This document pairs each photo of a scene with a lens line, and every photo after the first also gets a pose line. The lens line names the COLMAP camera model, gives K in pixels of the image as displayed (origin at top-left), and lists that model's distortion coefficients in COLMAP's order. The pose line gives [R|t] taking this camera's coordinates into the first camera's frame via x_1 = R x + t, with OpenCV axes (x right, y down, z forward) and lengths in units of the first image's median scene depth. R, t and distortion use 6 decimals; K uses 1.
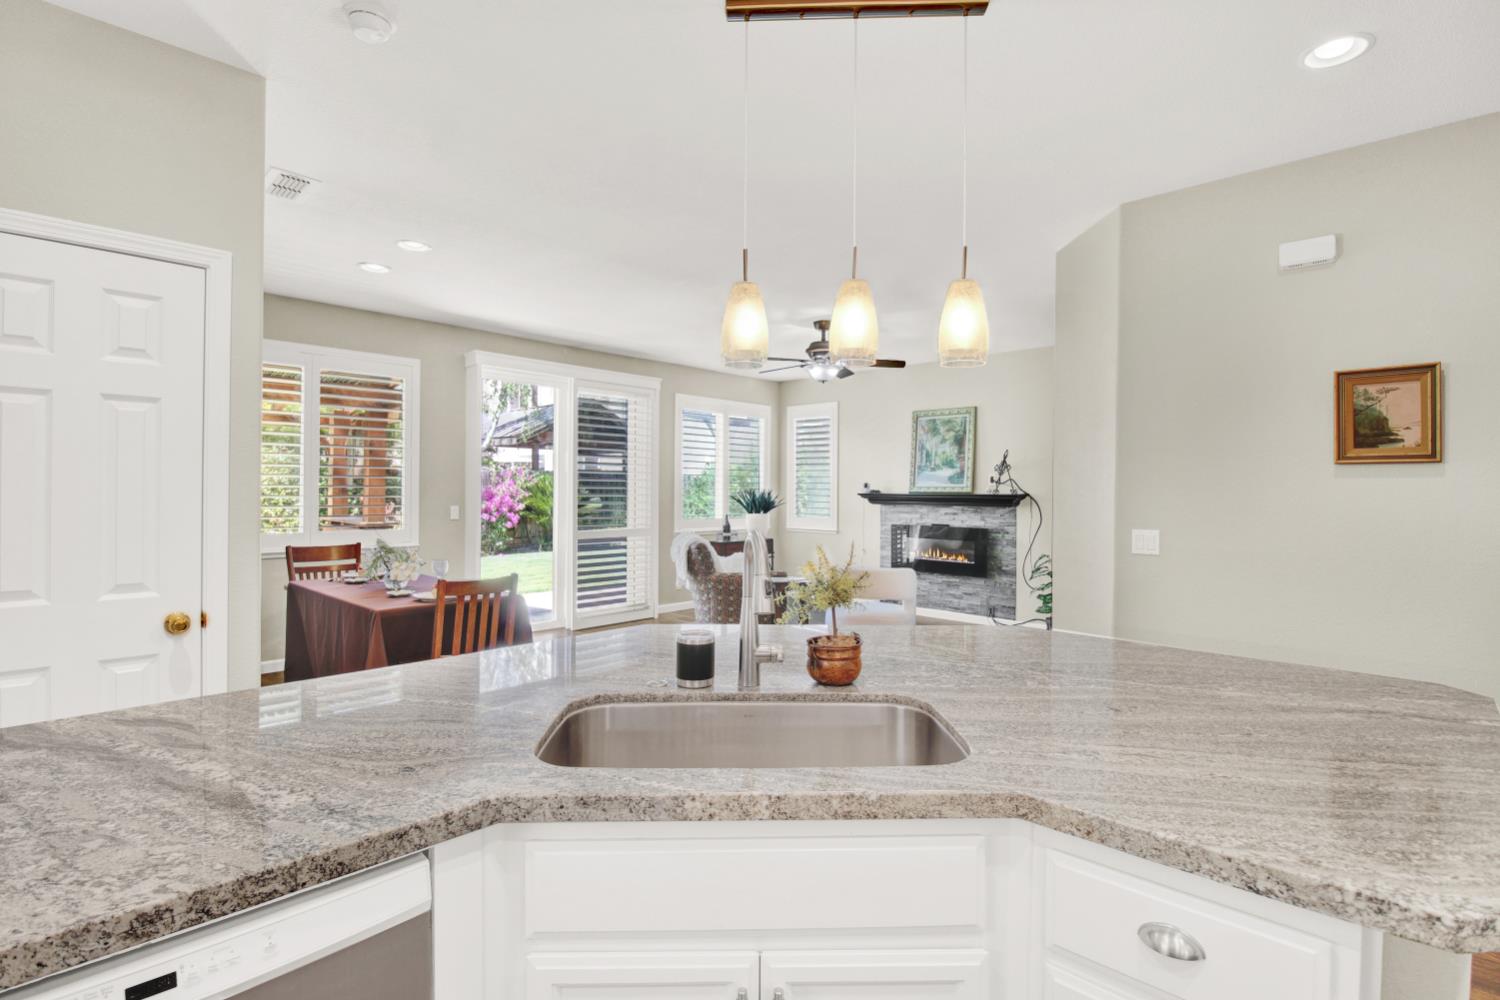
lens RADIAL K [[706.2, 0, 752.4], [0, 706.2, 491.9], [0, 0, 1]] dist [0.000877, -0.013967]
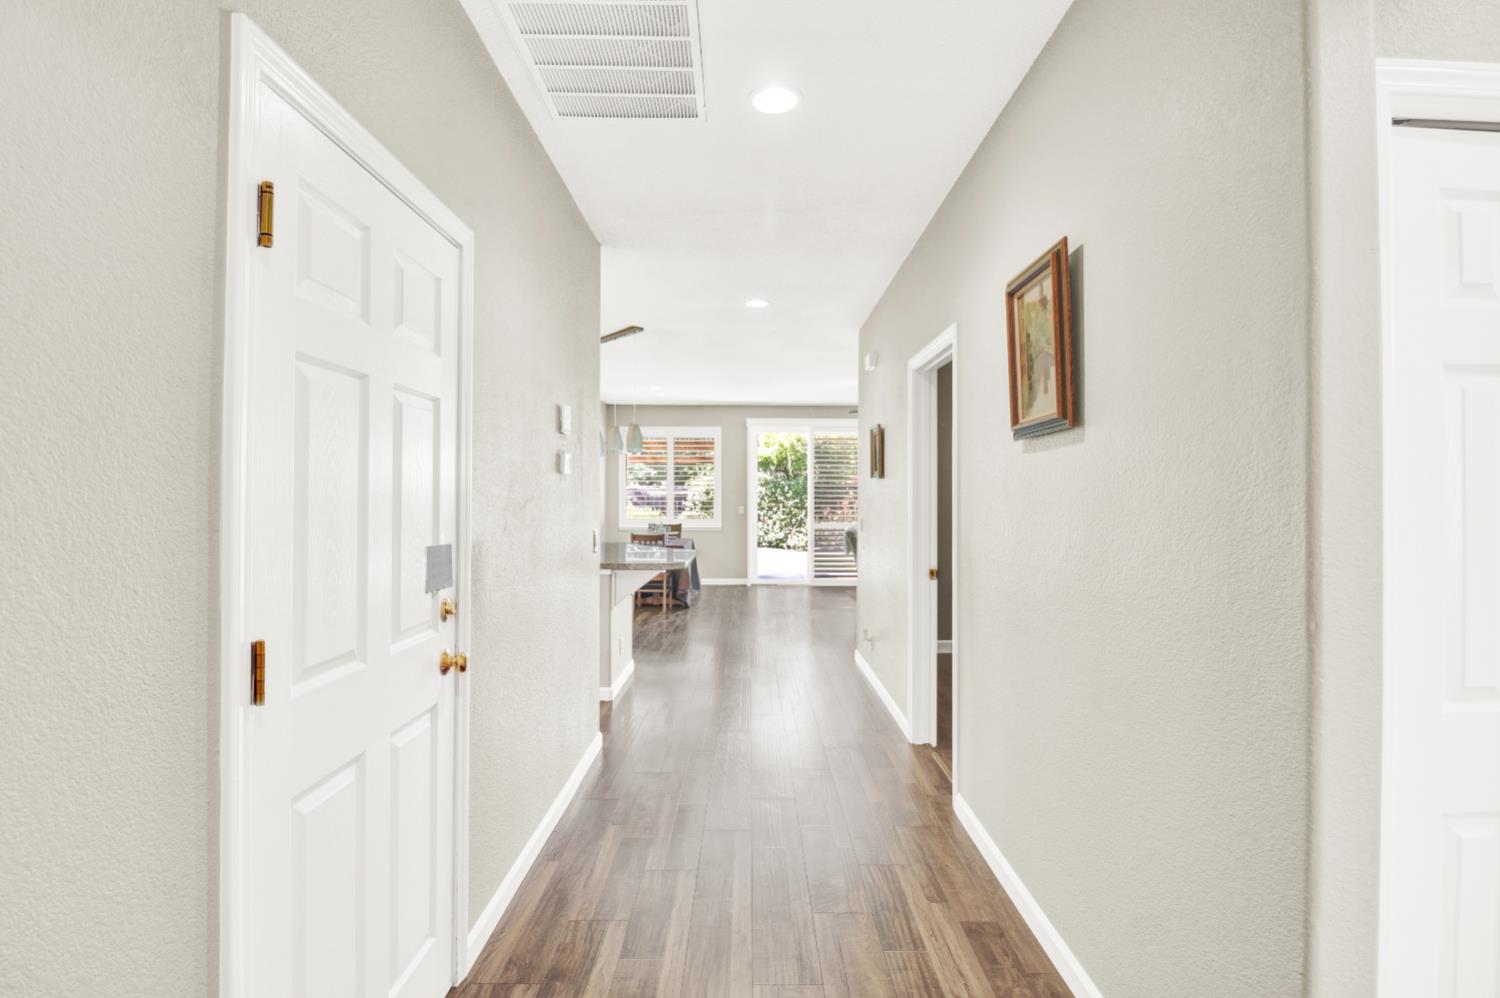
lens RADIAL K [[706.2, 0, 752.4], [0, 706.2, 490.9], [0, 0, 1]] dist [0.000877, -0.013967]
pose [[0.705008, -0.010940, -0.709115, 0.734821], [-0.000225, 0.999878, -0.015650, 0.007400], [0.709200, 0.011193, 0.704919, -0.196935]]
